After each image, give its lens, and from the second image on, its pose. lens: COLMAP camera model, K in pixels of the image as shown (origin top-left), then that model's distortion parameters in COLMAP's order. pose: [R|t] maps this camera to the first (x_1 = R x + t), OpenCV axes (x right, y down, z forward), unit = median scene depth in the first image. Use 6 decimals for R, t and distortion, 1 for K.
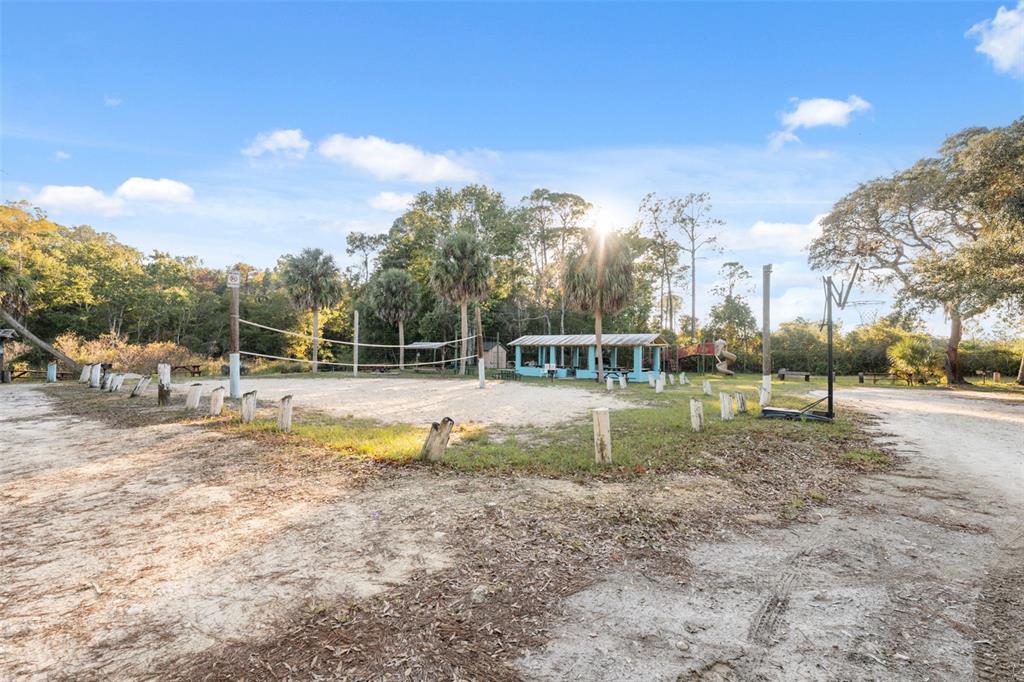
lens RADIAL K [[420.7, 0, 512.0], [0, 420.7, 341.0], [0, 0, 1]] dist [-0.000713, 0.000039]
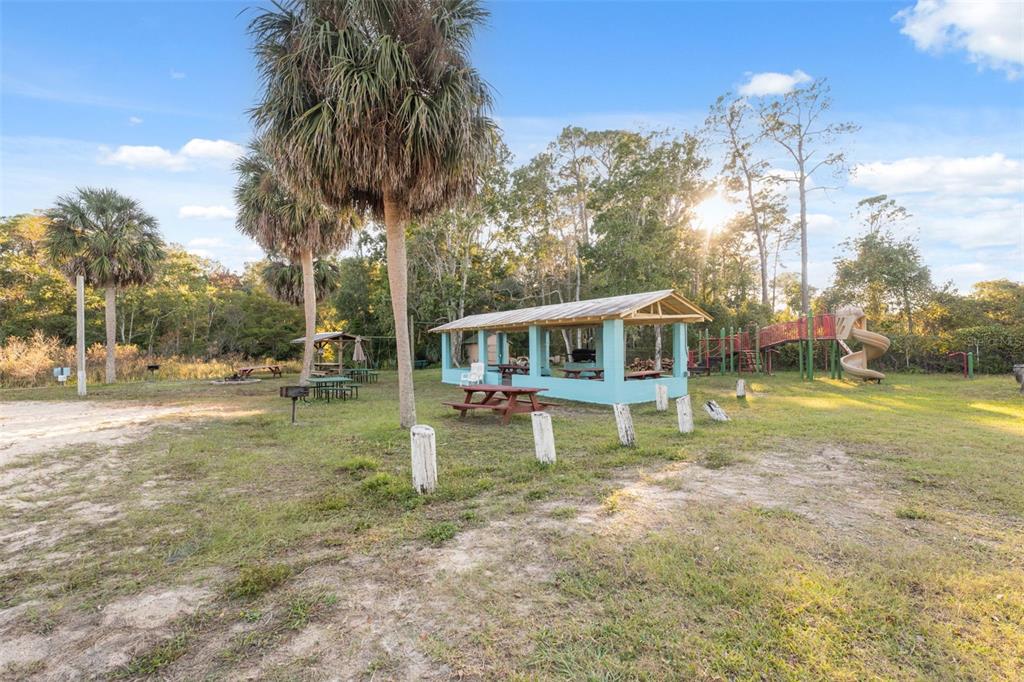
lens RADIAL K [[420.7, 0, 512.0], [0, 420.7, 341.0], [0, 0, 1]] dist [-0.000713, 0.000039]
pose [[0.971843, -0.030922, -0.233590, 0.227254], [0.032303, 0.999476, 0.002088, 0.022972], [0.233403, -0.009575, 0.972333, 0.432950]]
